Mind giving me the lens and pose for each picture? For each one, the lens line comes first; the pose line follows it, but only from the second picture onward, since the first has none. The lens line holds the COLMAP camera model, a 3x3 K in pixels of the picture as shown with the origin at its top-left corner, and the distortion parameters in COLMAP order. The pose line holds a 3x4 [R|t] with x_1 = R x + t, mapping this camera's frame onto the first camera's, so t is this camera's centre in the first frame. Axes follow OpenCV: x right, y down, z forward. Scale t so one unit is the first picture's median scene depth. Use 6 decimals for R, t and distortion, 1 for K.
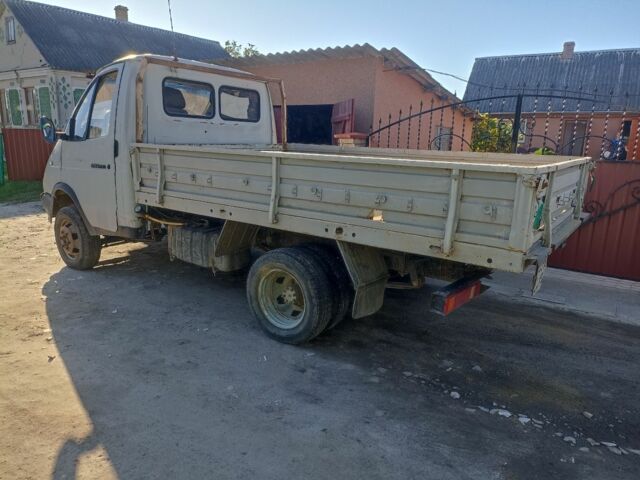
lens RADIAL K [[458.6, 0, 320.0], [0, 458.6, 240.0], [0, 0, 1]] dist [0.114502, -0.143013]
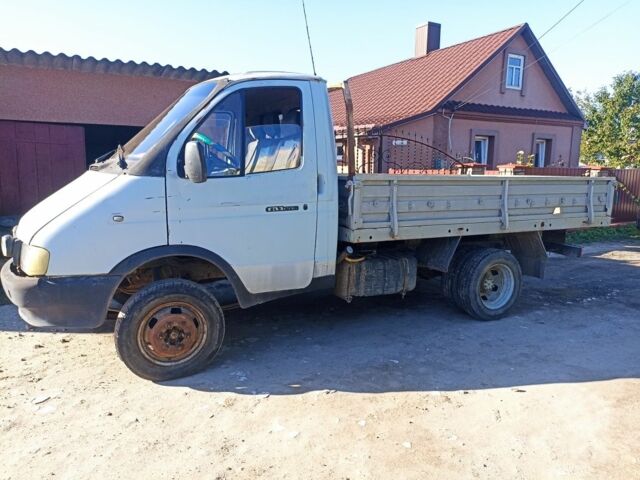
lens RADIAL K [[458.6, 0, 320.0], [0, 458.6, 240.0], [0, 0, 1]] dist [0.114502, -0.143013]
pose [[0.461462, -0.154165, 0.873663, -1.351773], [0.194084, 0.978474, 0.070146, -0.180040], [-0.865670, 0.137194, 0.481449, 0.716473]]
